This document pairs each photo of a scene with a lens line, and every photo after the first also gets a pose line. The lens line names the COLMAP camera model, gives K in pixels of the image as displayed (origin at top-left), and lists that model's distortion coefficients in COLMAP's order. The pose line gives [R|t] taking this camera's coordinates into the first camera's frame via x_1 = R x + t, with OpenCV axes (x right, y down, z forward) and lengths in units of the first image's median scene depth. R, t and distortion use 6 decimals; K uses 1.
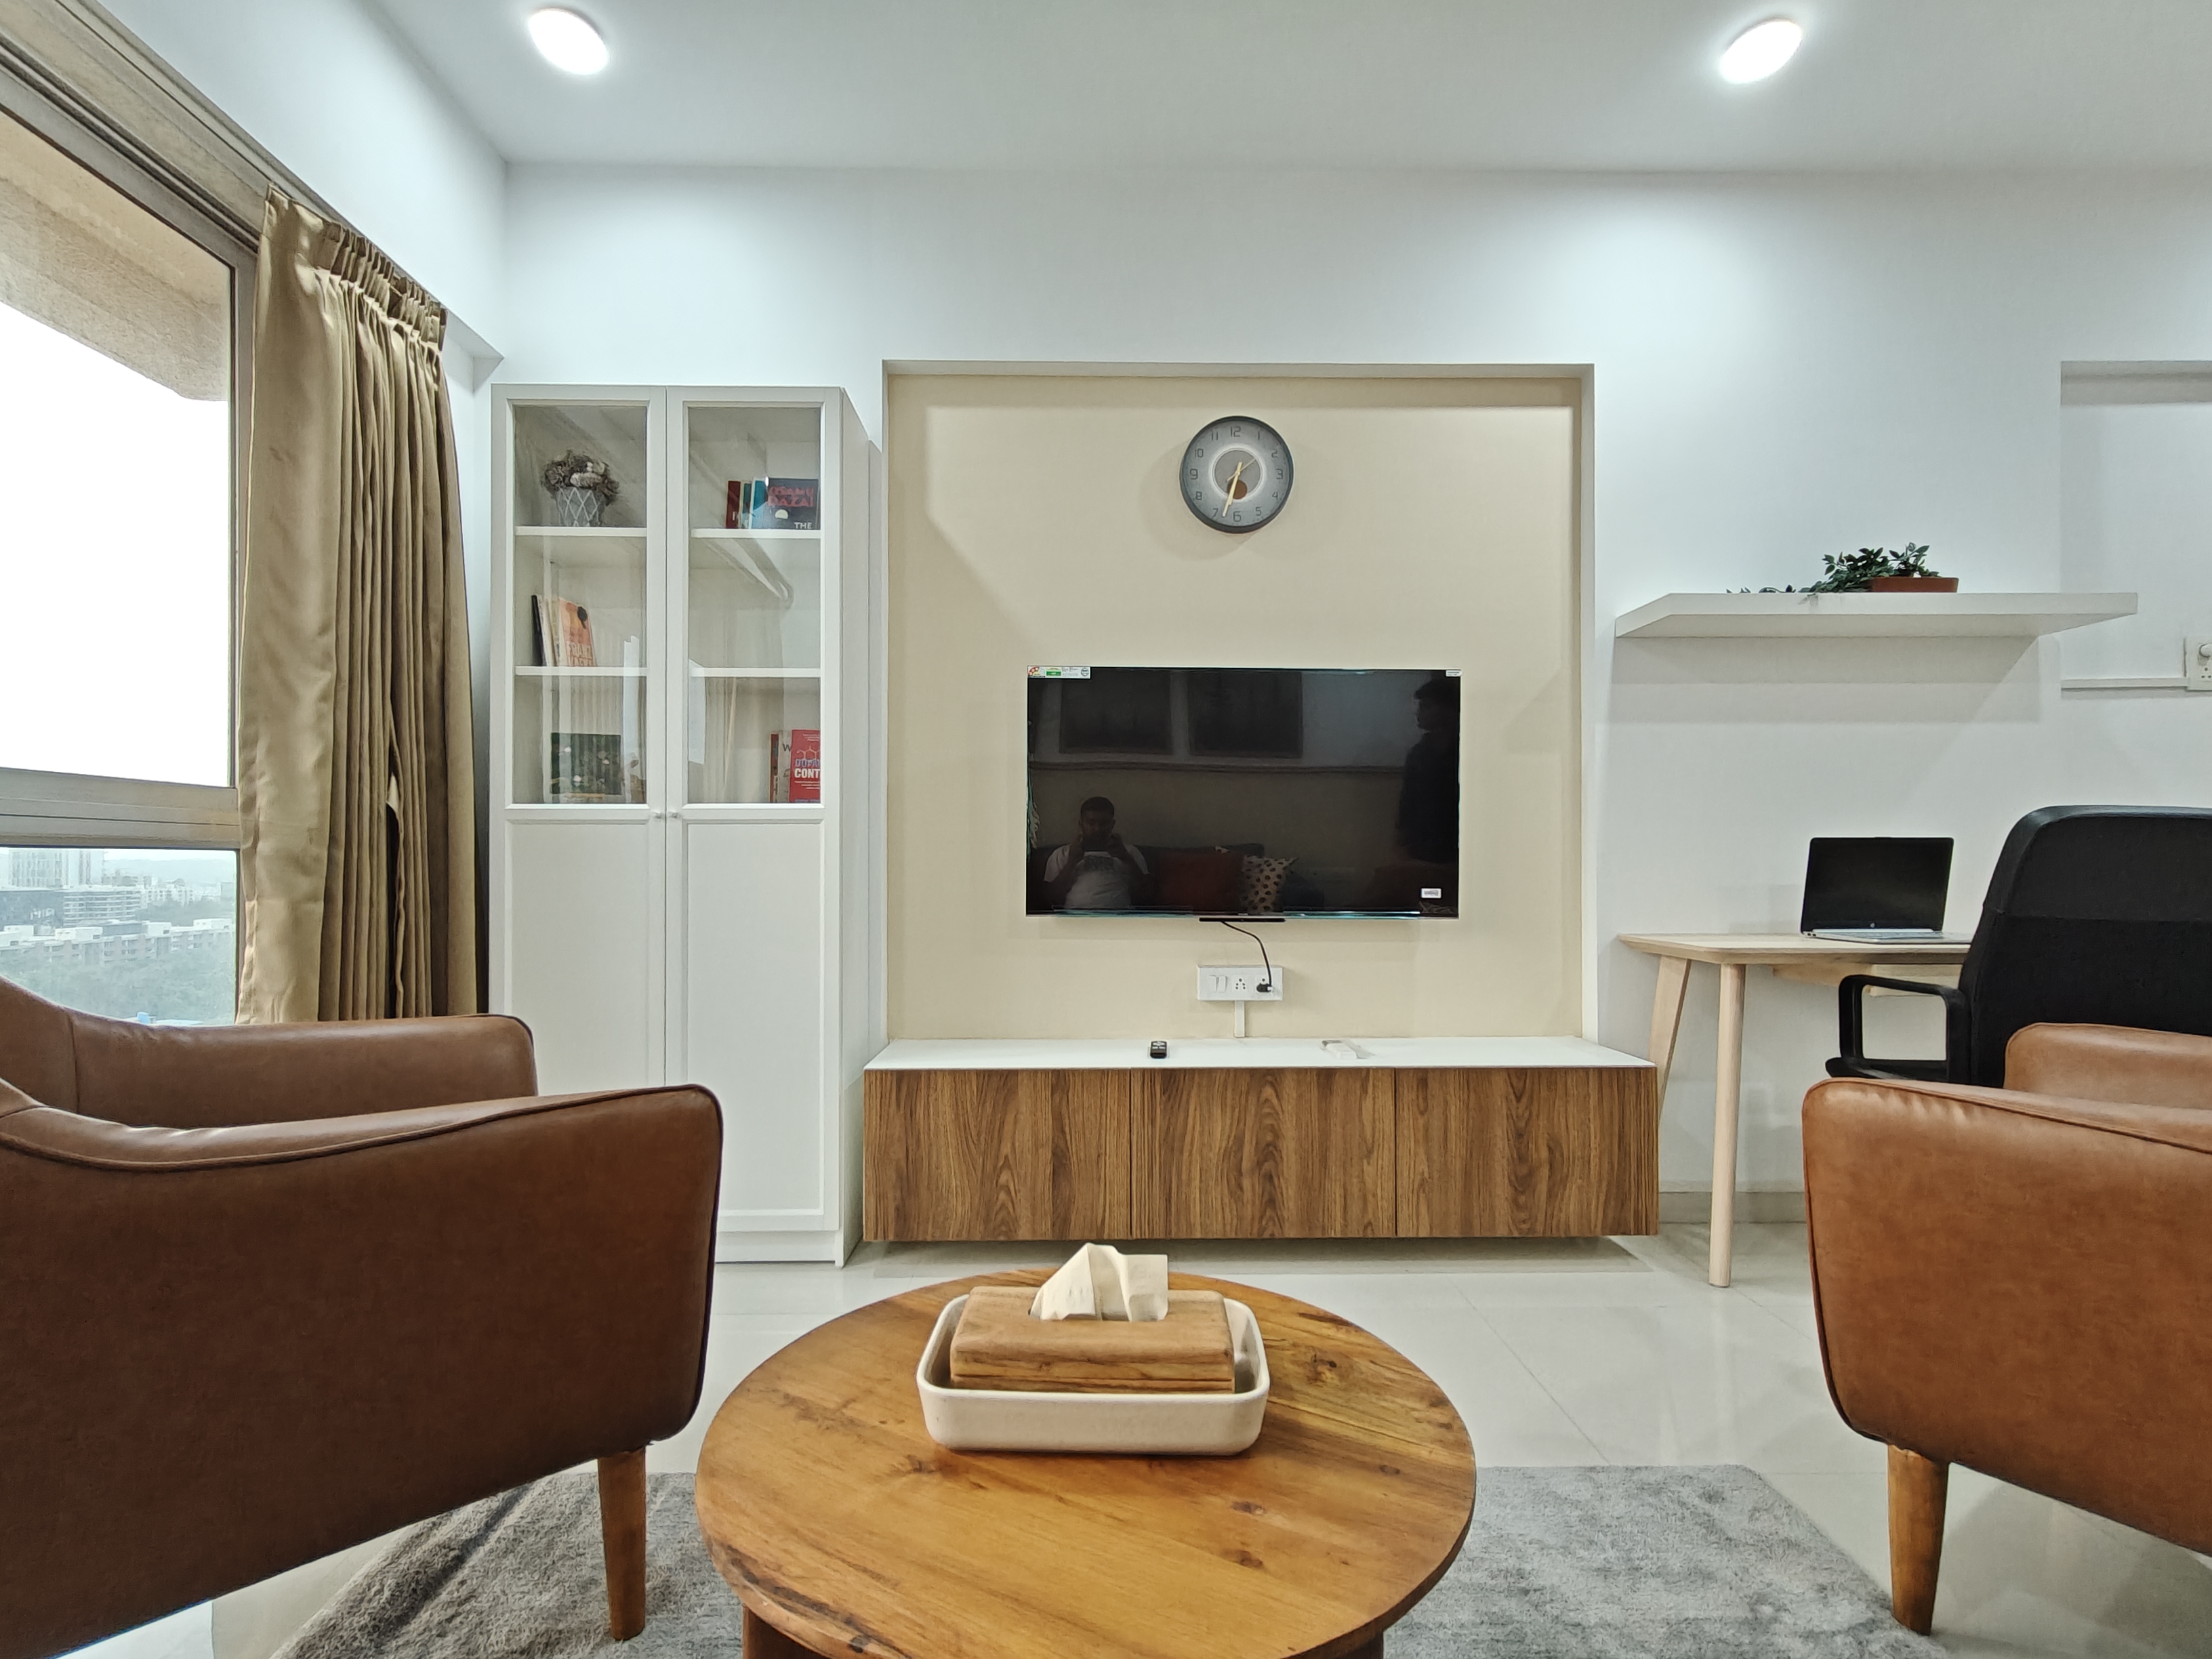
lens RADIAL K [[1060.1, 0, 1098.0], [0, 1060.1, 851.9], [0, 0, 1]] dist [-0.004283, 0.007361]
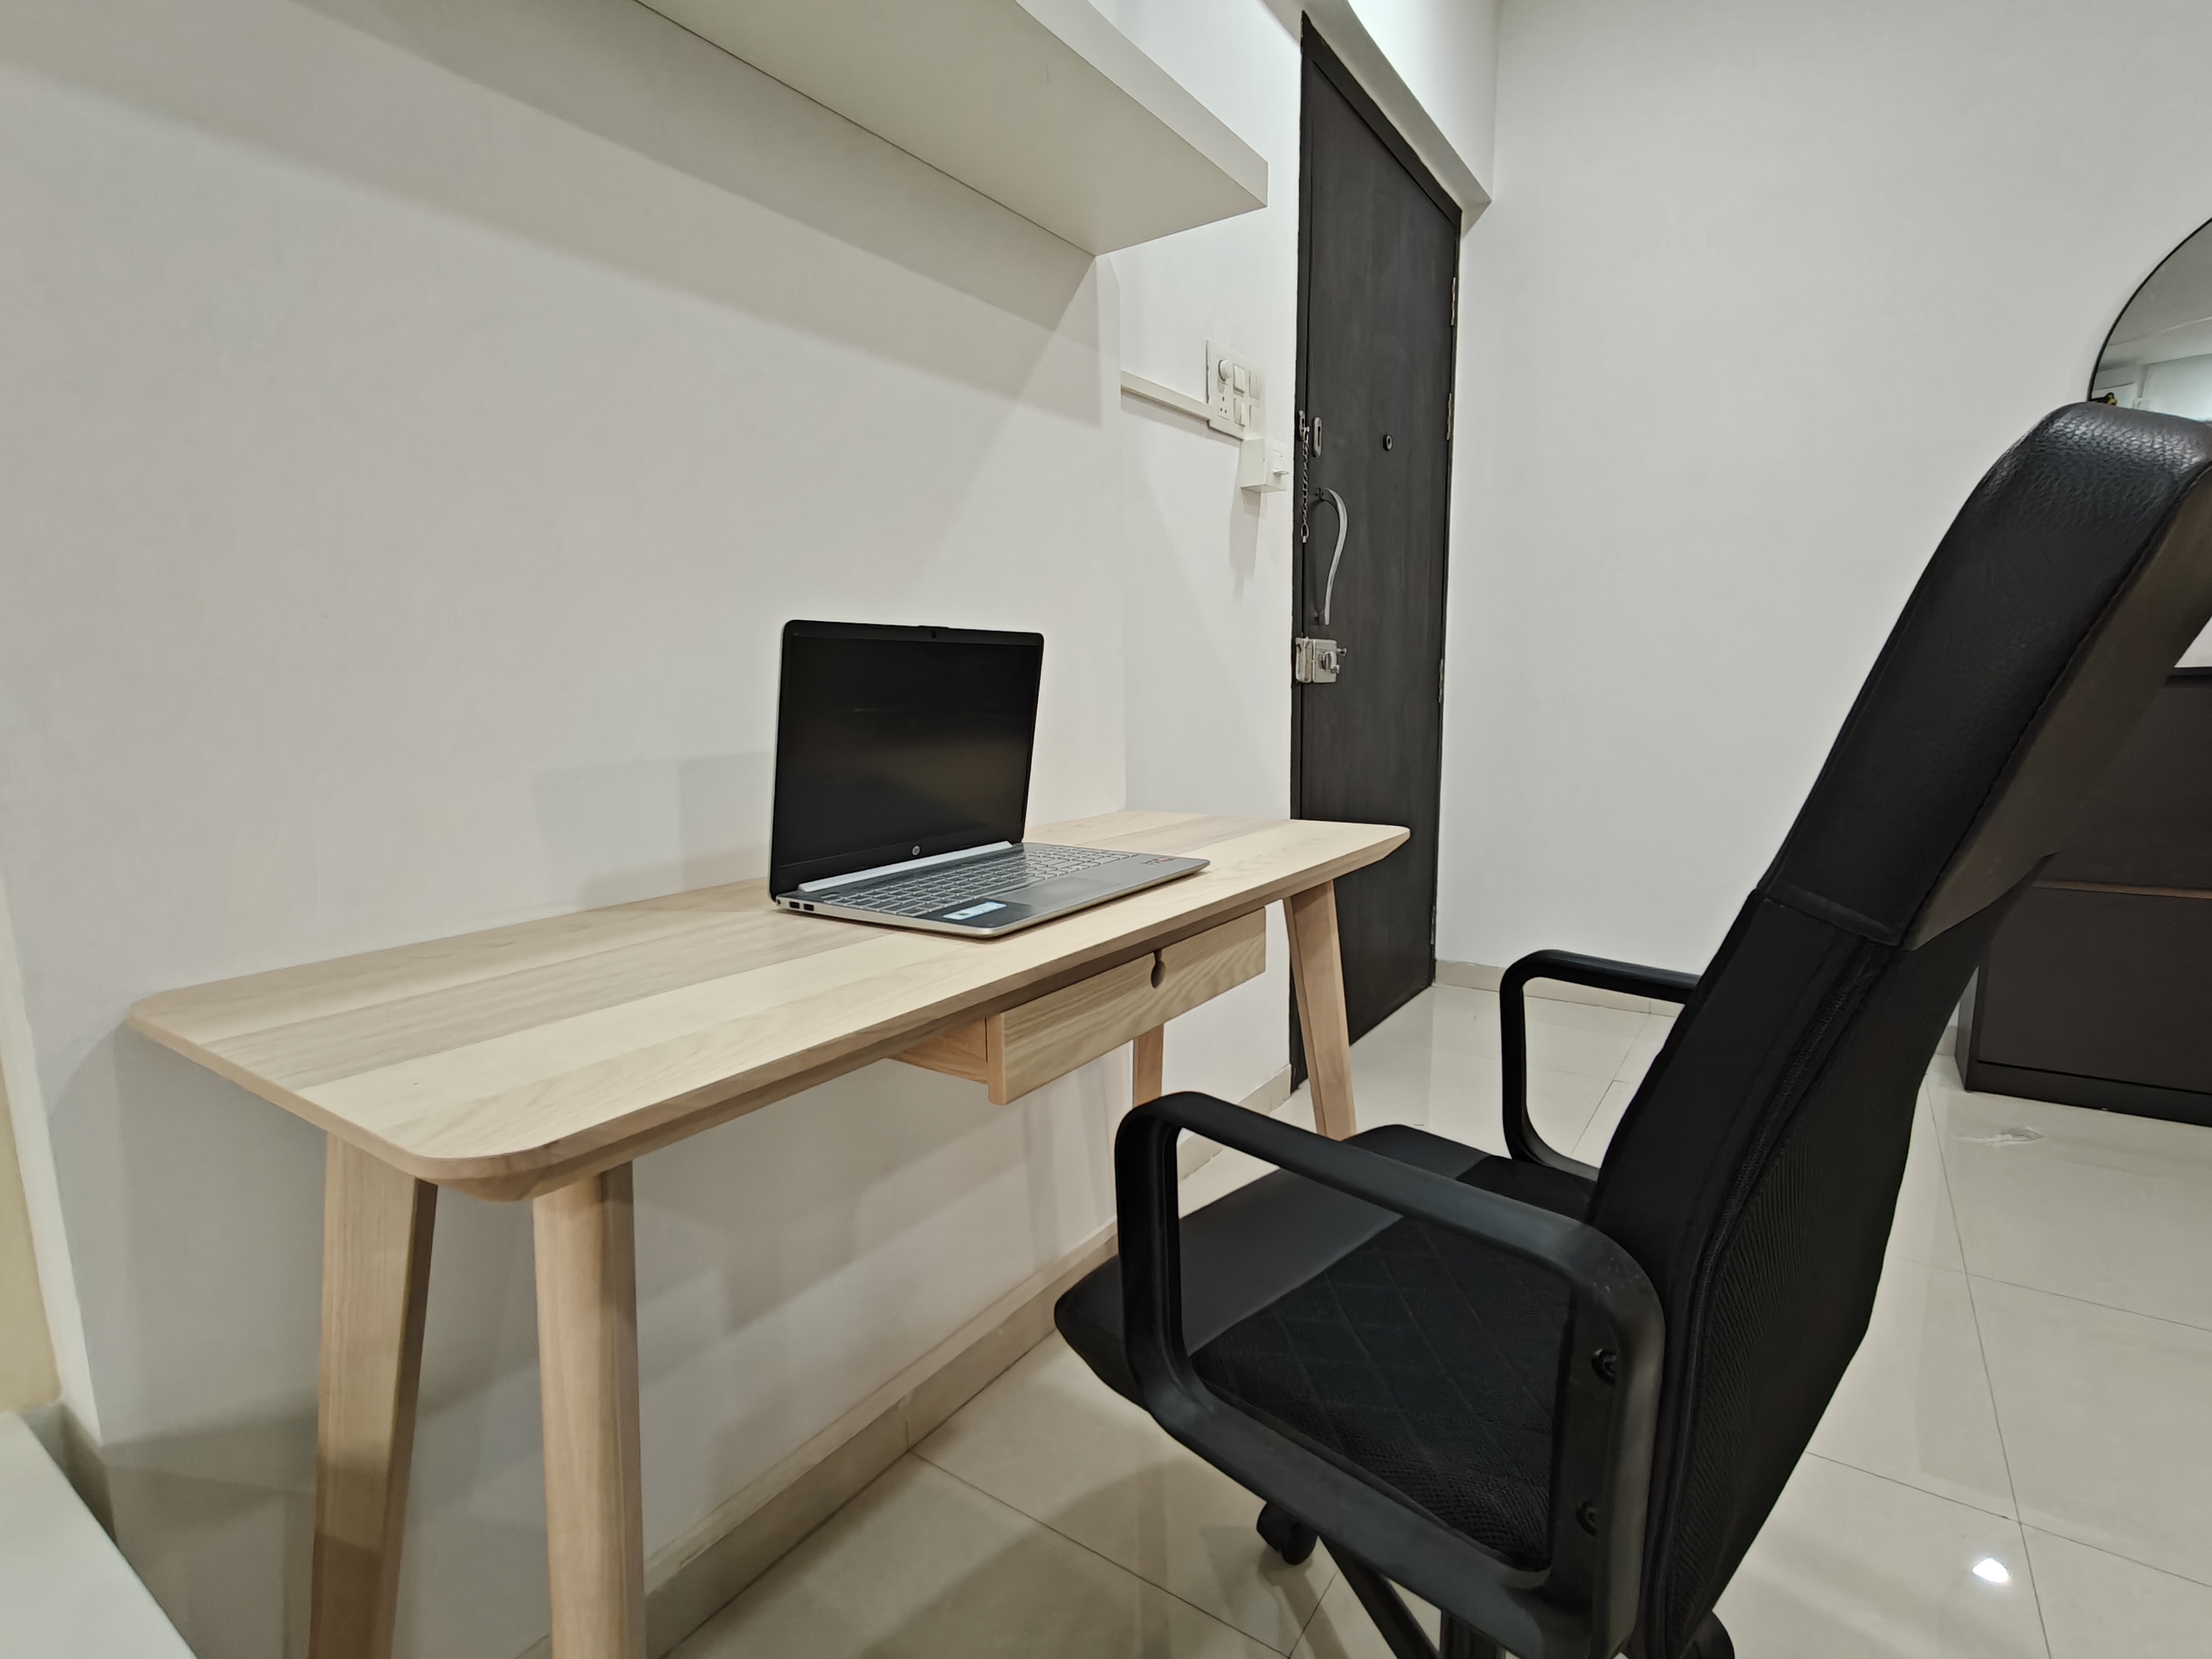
lens RADIAL K [[1060.1, 0, 1098.0], [0, 1060.1, 851.9], [0, 0, 1]] dist [-0.004283, 0.007361]
pose [[0.580629, -0.134018, 0.803062, 0.428043], [-0.004463, 0.985820, 0.167745, 0.004267], [-0.814156, -0.100982, 0.571798, 0.684496]]
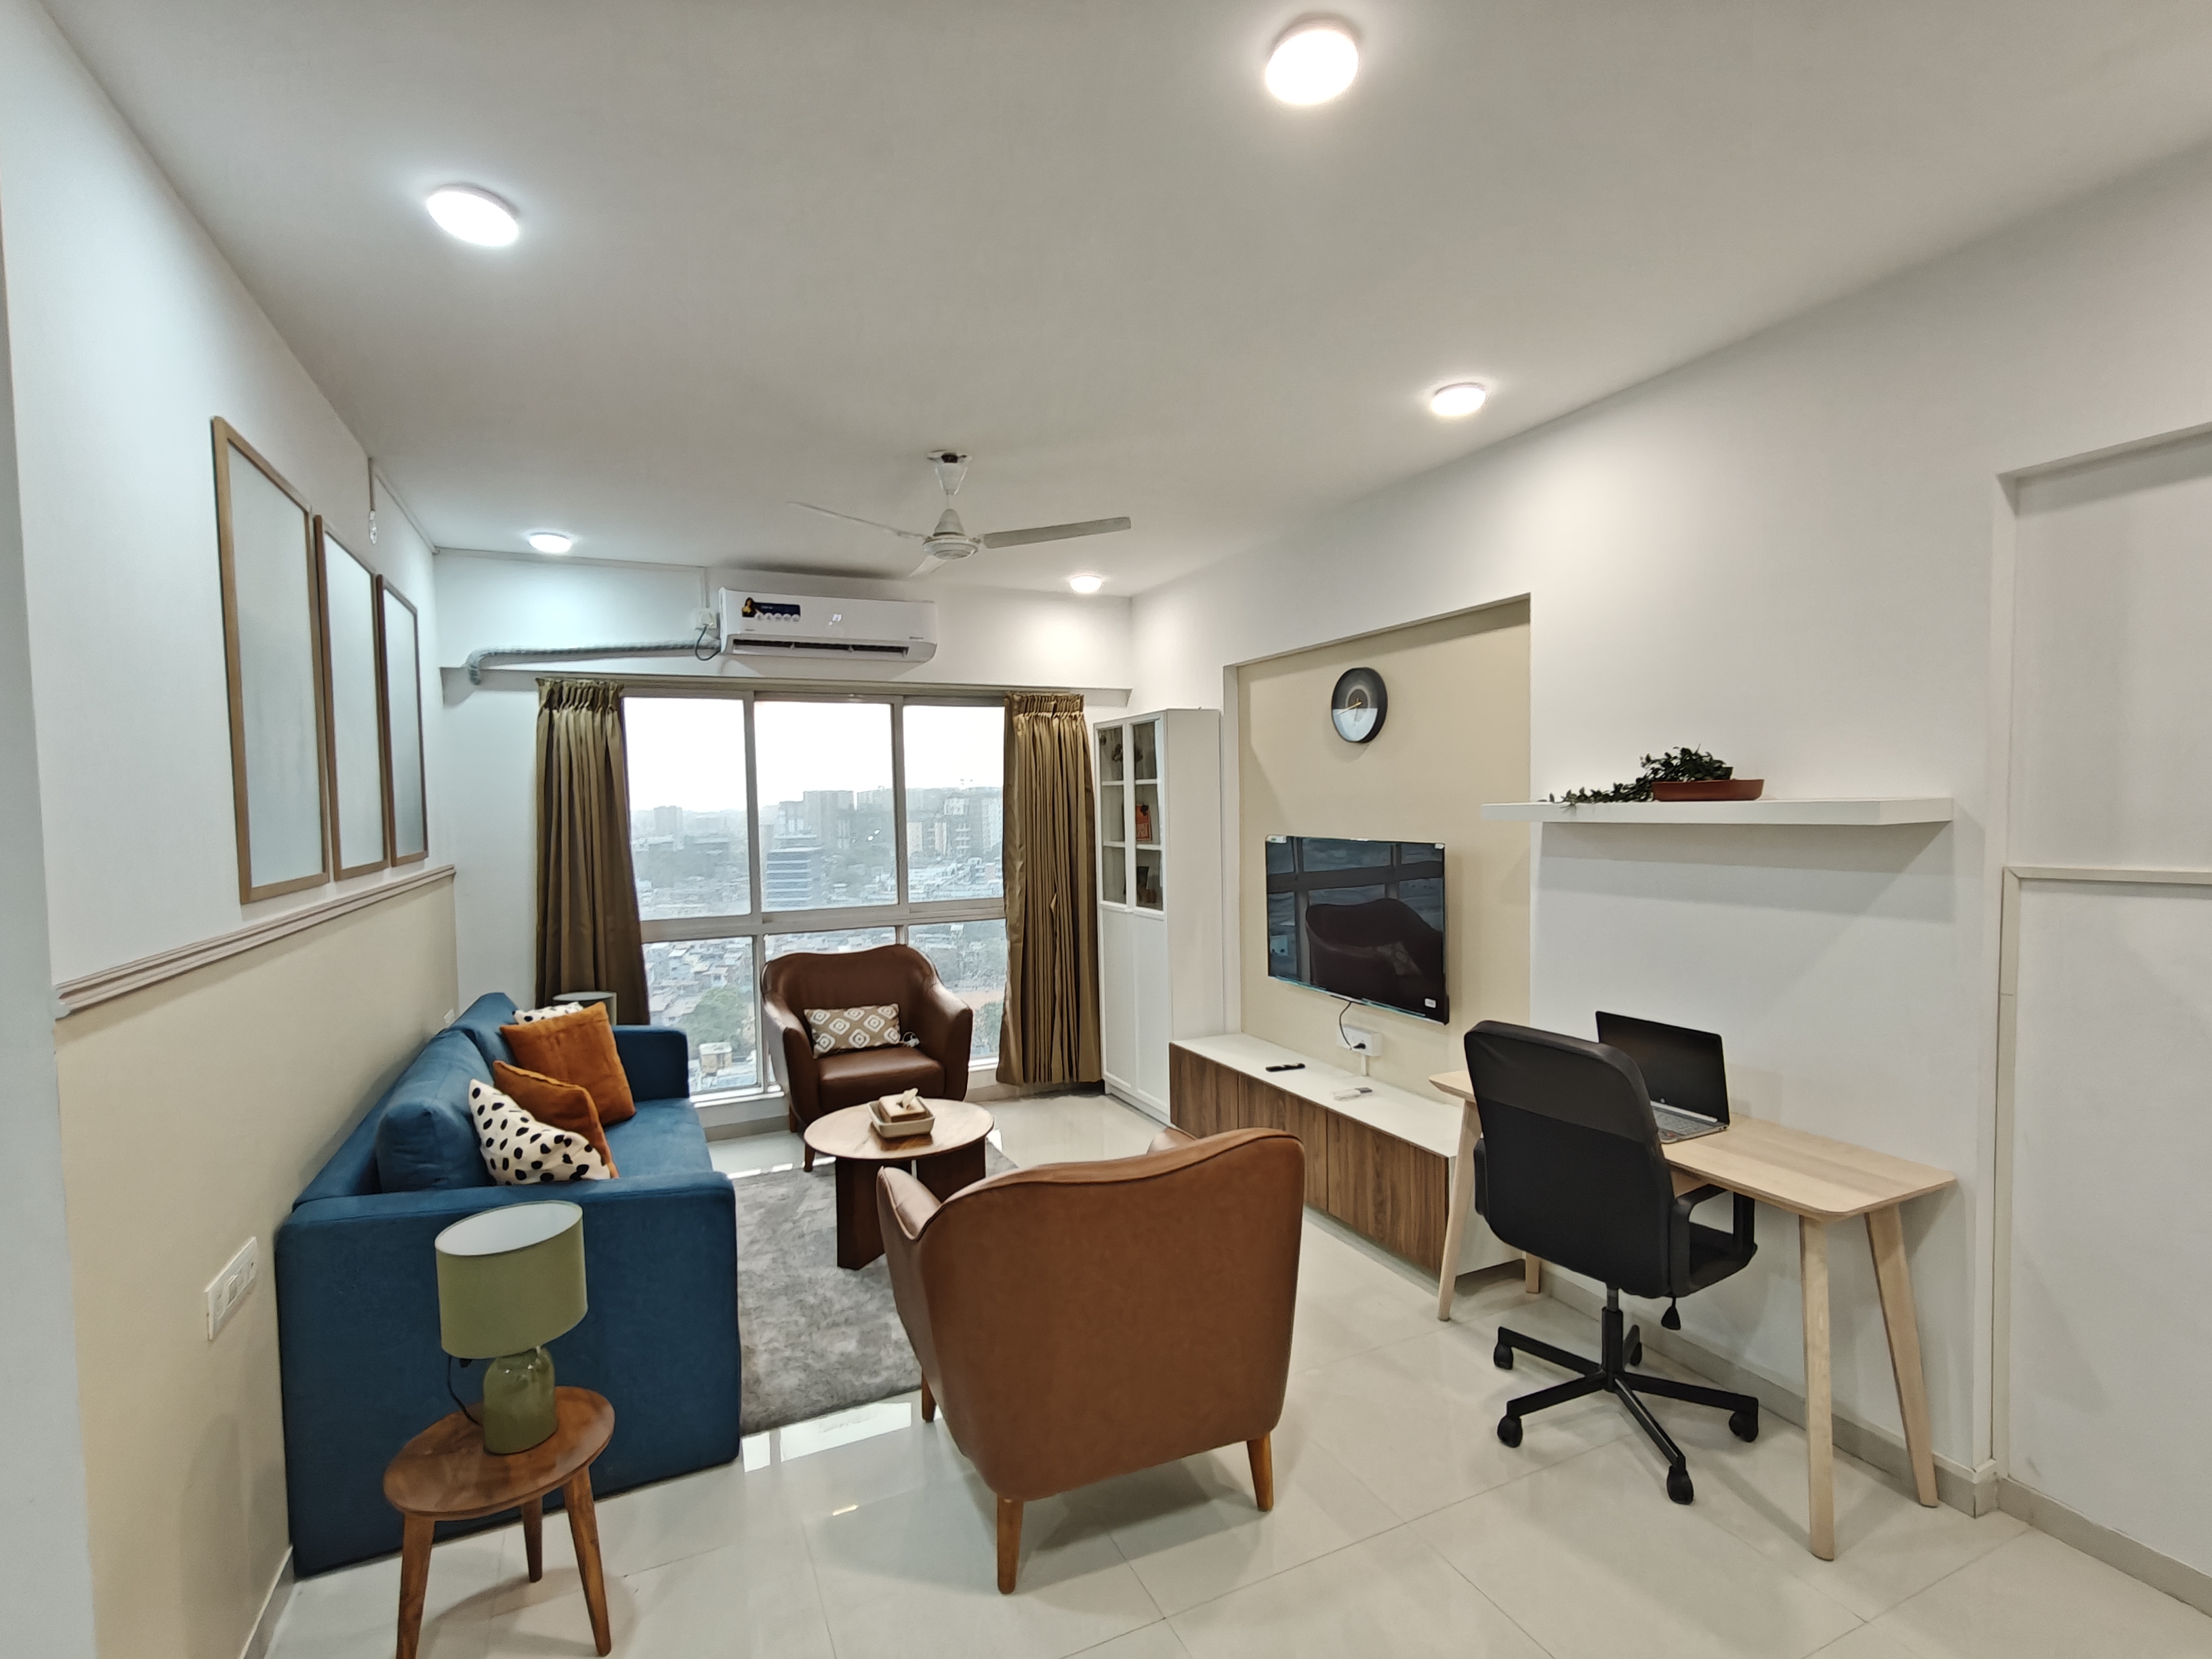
lens RADIAL K [[1045.8, 0, 1100.8], [0, 1045.8, 851.2], [0, 0, 1]] dist [-0.001663, 0.000133]
pose [[0.409463, 0.034583, -0.911671, 1.413856], [0.023159, 0.998565, 0.048281, -0.242215], [0.912033, -0.040882, 0.408075, 0.052638]]
